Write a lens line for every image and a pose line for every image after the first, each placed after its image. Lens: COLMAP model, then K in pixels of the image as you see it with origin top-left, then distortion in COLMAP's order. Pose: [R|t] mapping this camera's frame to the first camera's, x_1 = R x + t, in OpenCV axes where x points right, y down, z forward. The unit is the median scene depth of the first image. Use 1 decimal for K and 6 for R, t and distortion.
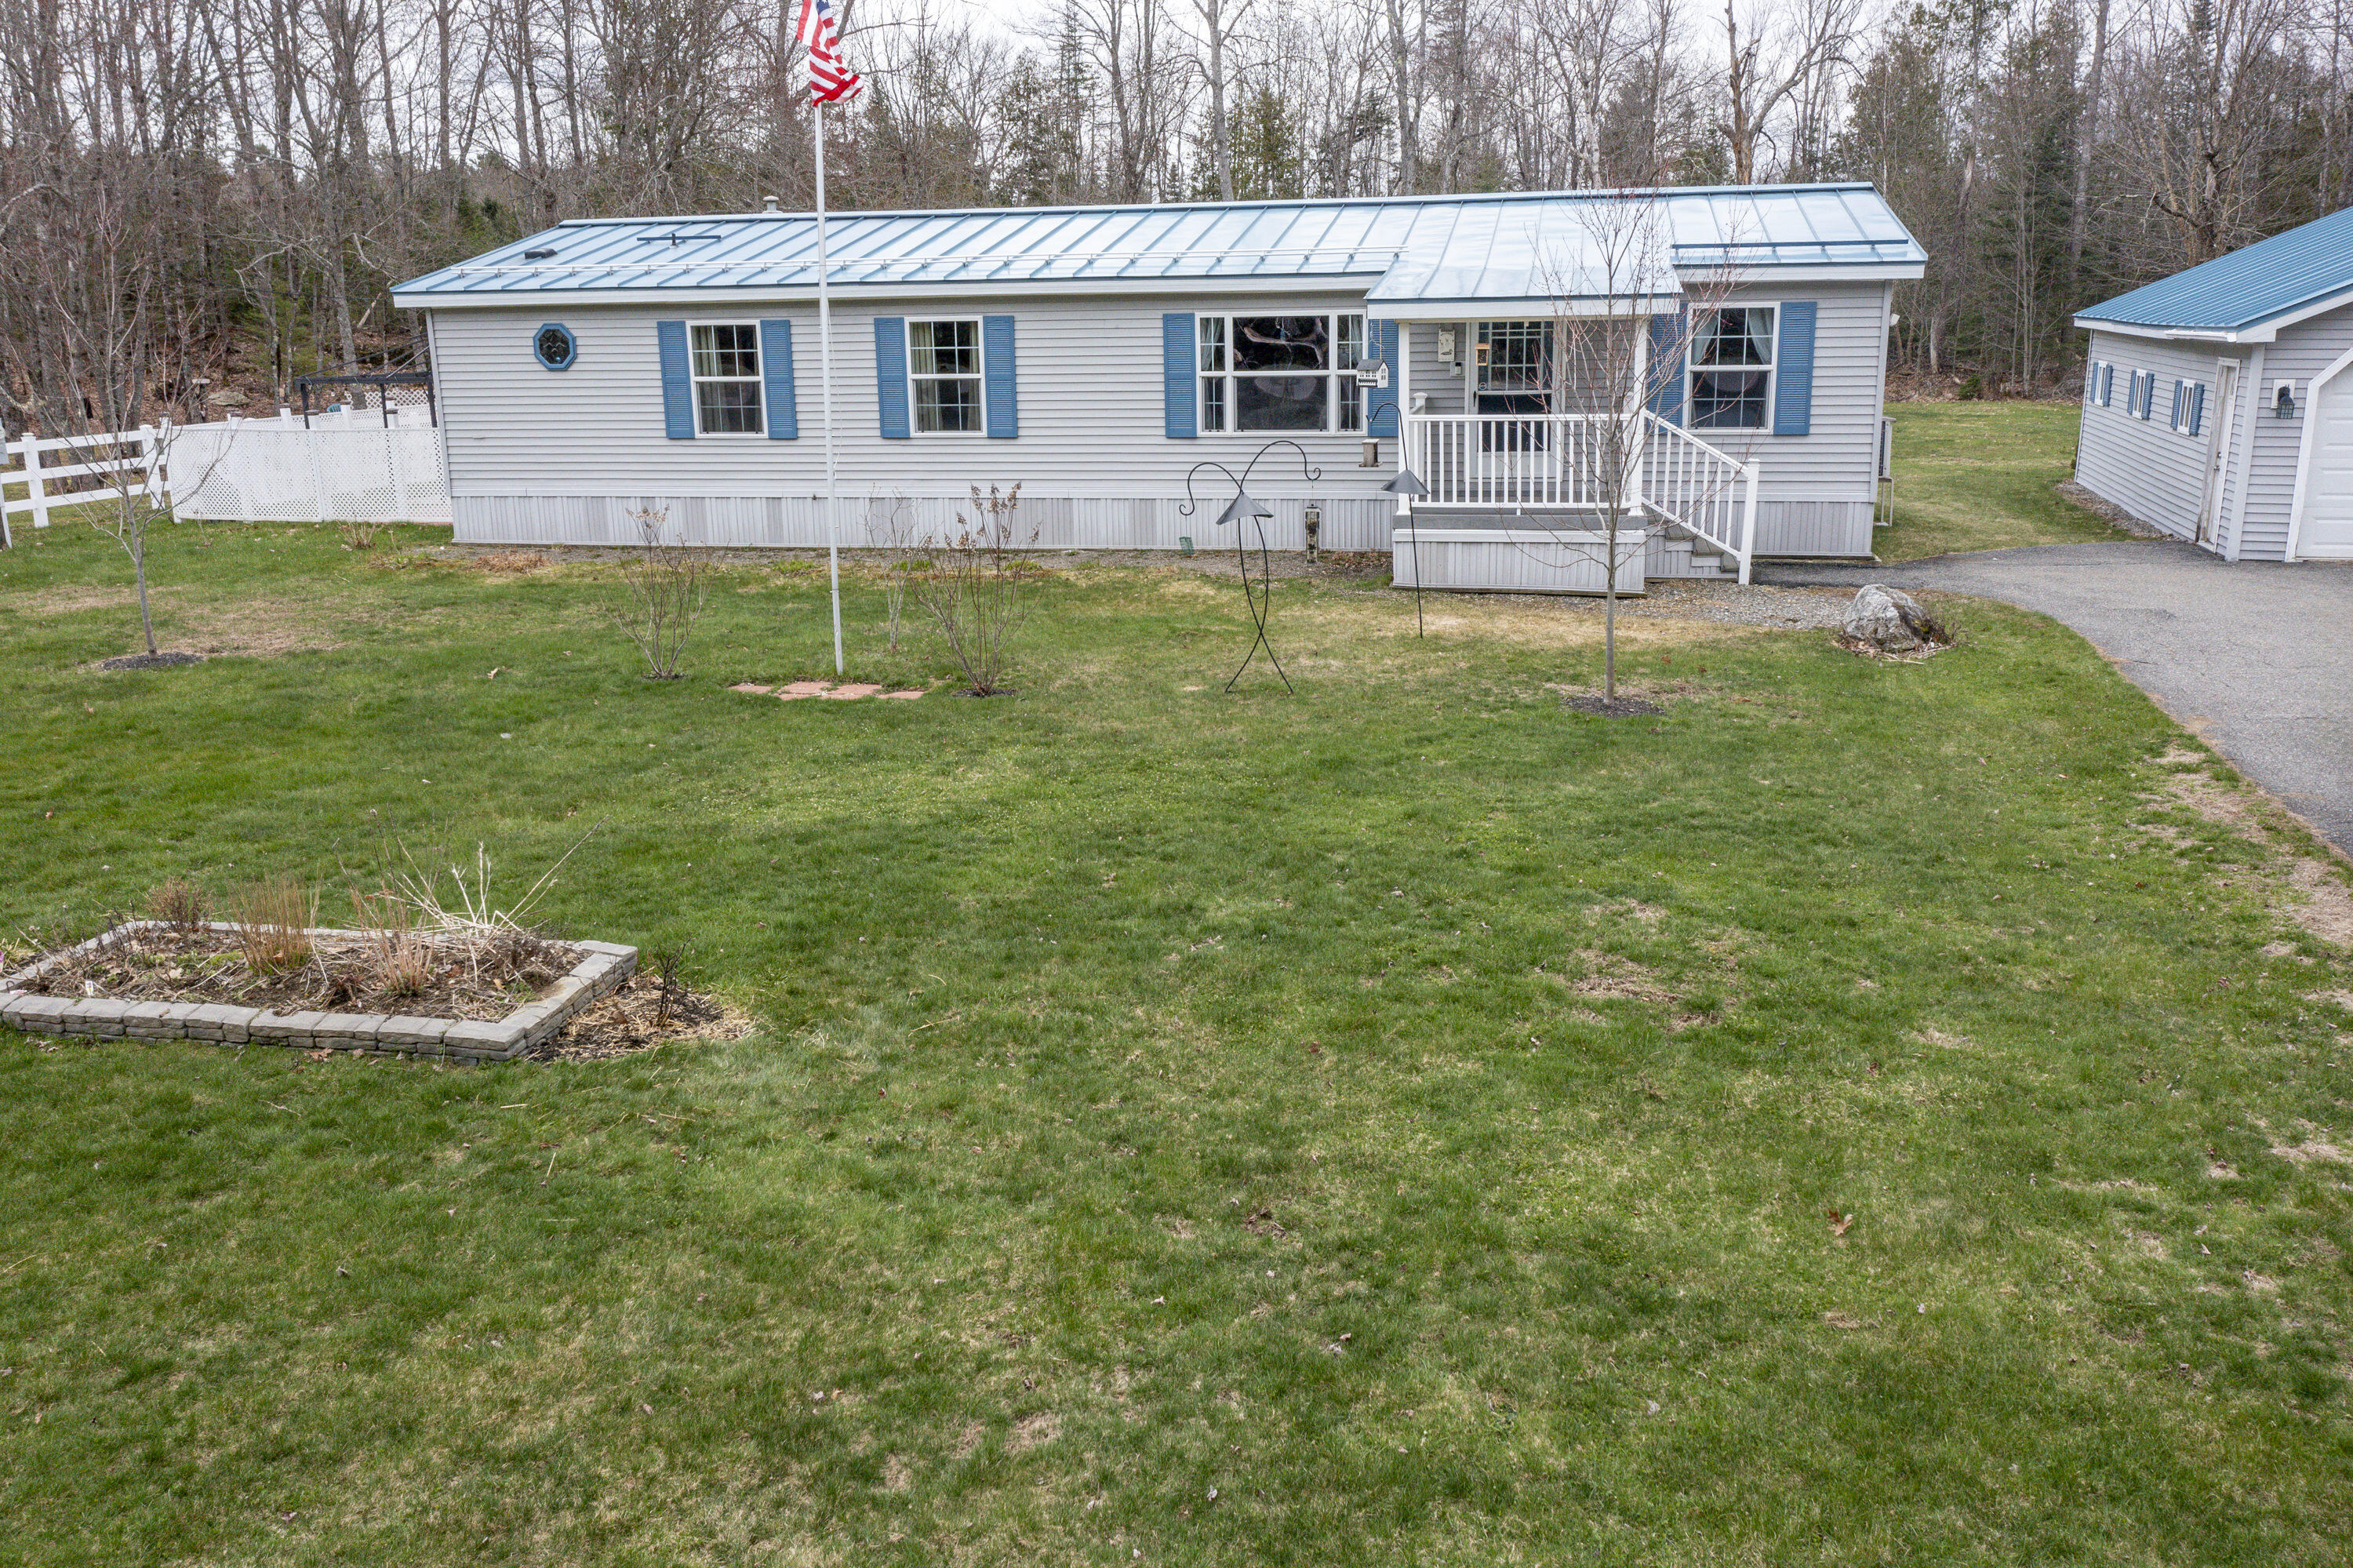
lens RADIAL K [[1861.4, 0, 1184.7], [0, 1861.4, 777.3], [0, 0, 1]] dist [-0.022991, 0.013519]
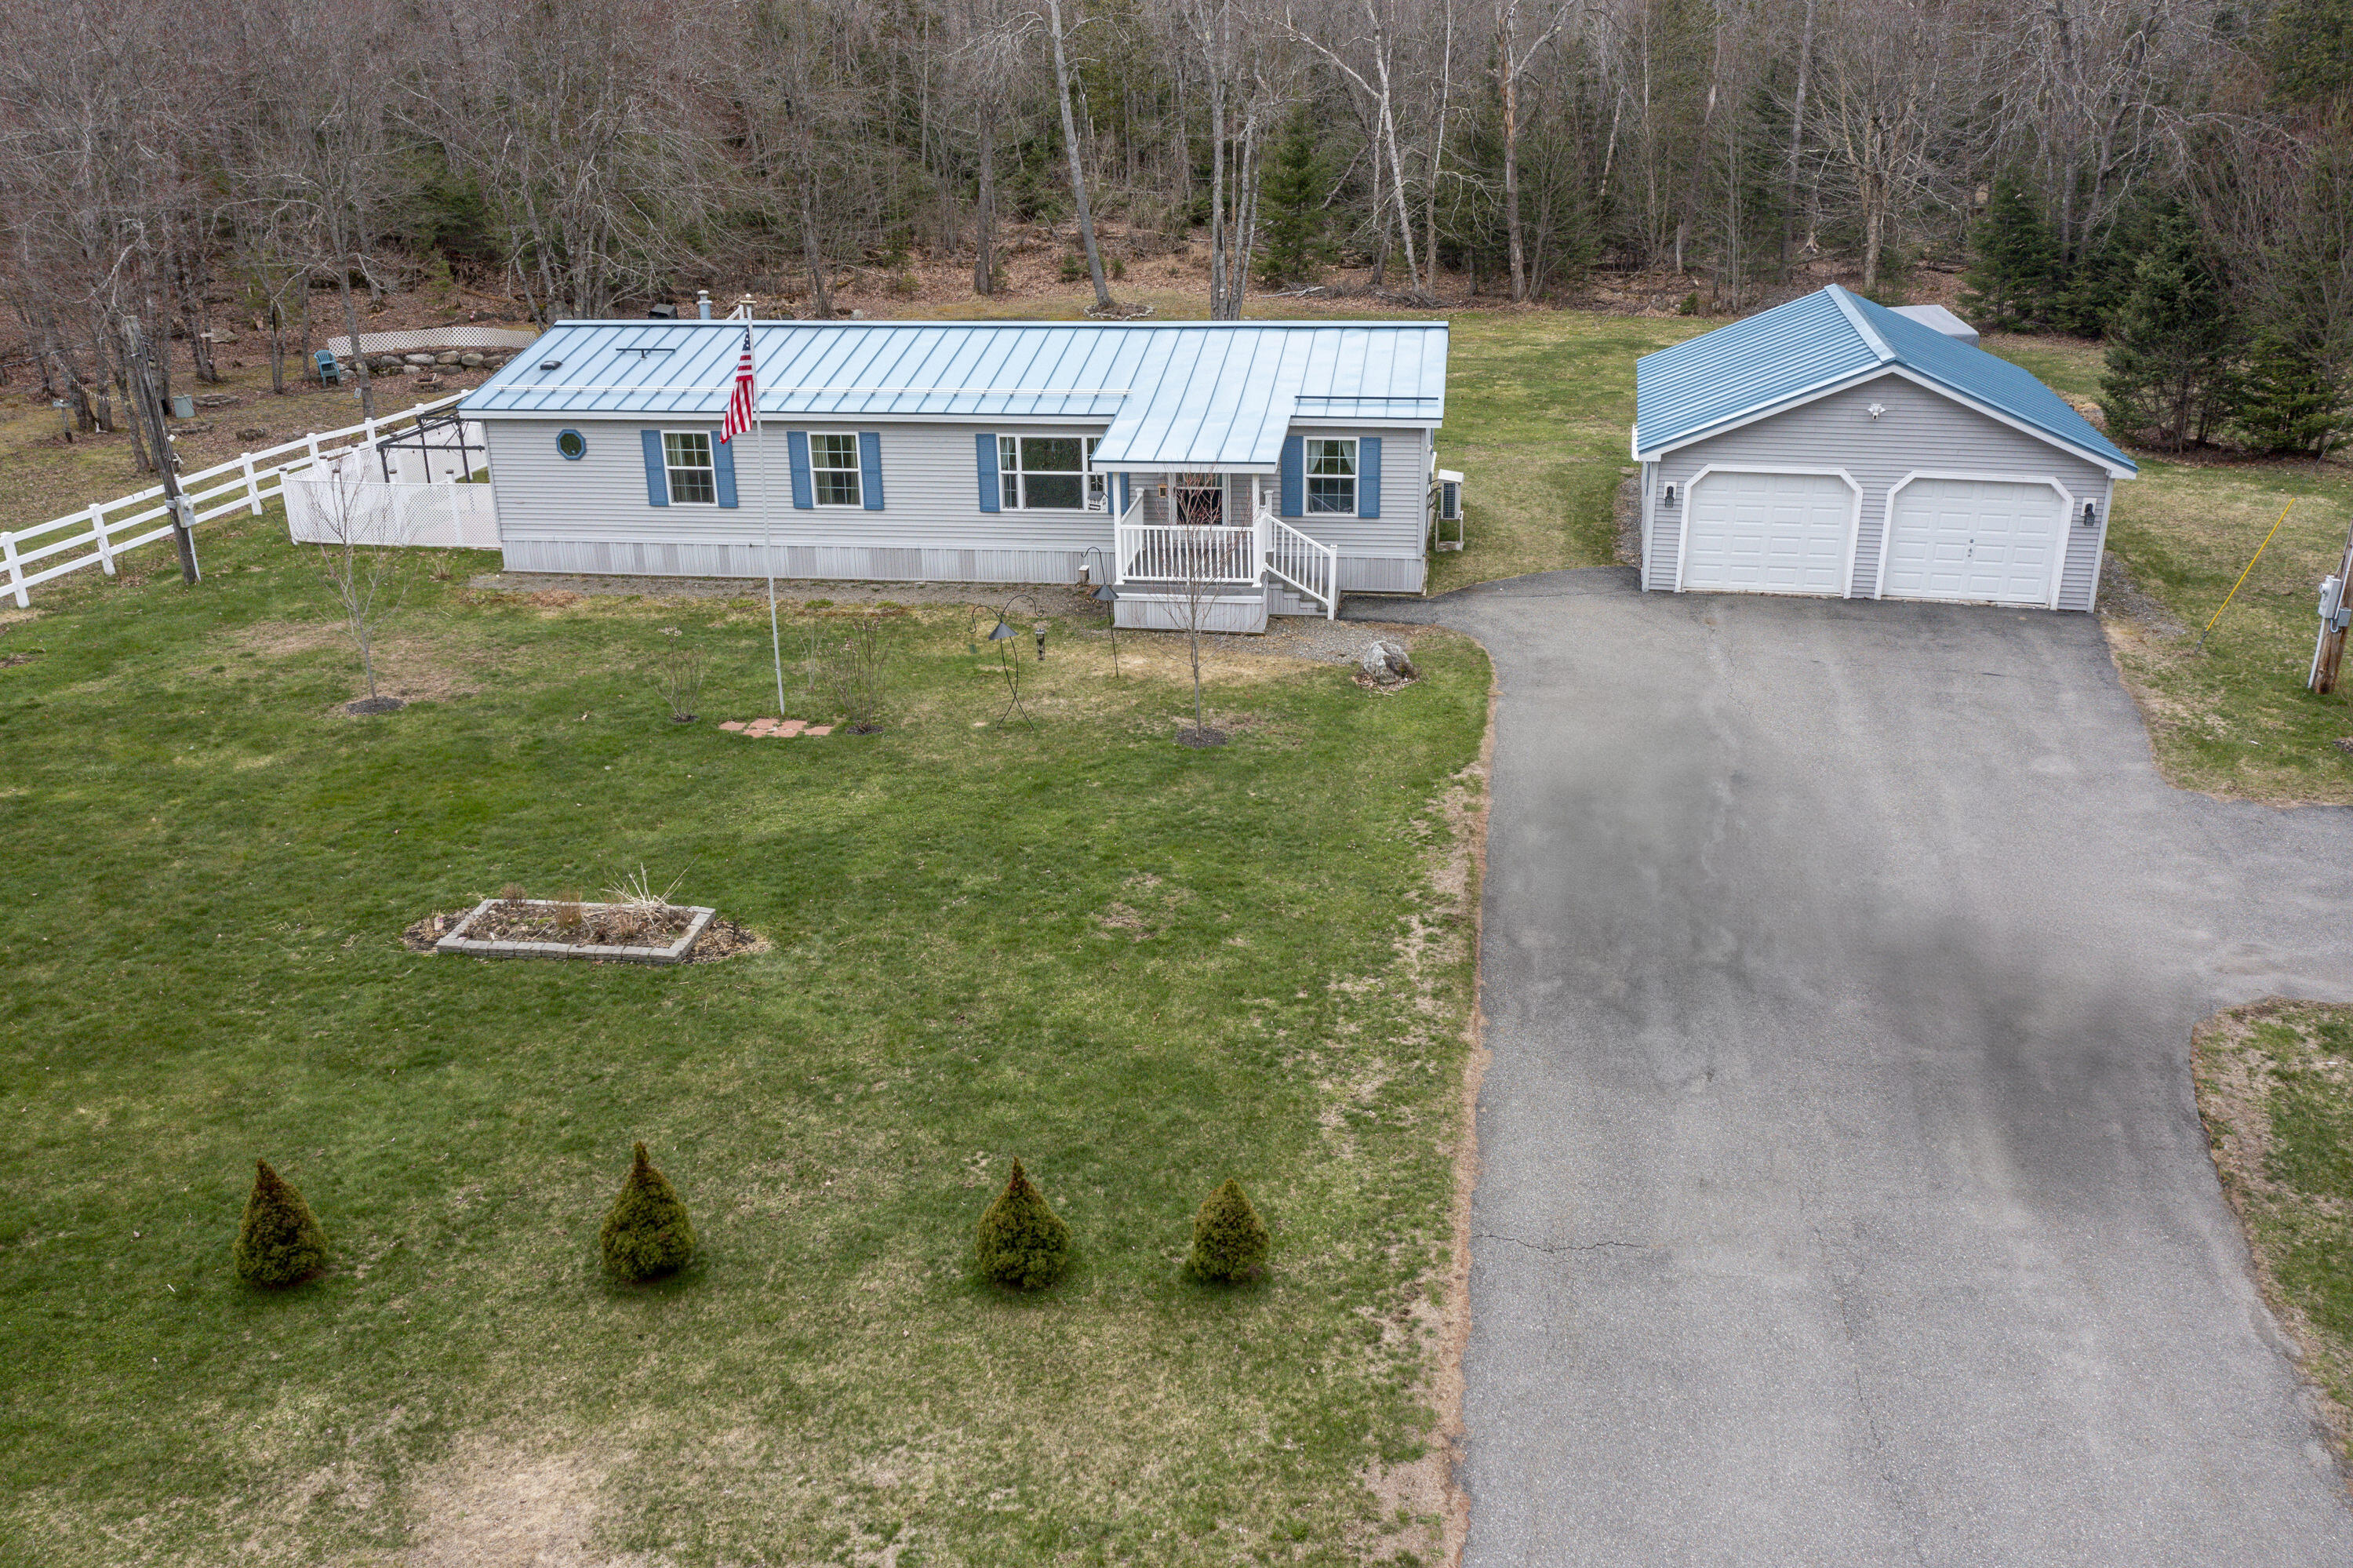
lens RADIAL K [[1861.4, 0, 1184.7], [0, 1861.4, 777.3], [0, 0, 1]] dist [-0.022991, 0.013519]
pose [[0.998547, -0.019808, 0.050117, 0.148530], [0.013574, 0.992461, 0.121804, -0.285250], [-0.052152, -0.120947, 0.991288, -1.086324]]
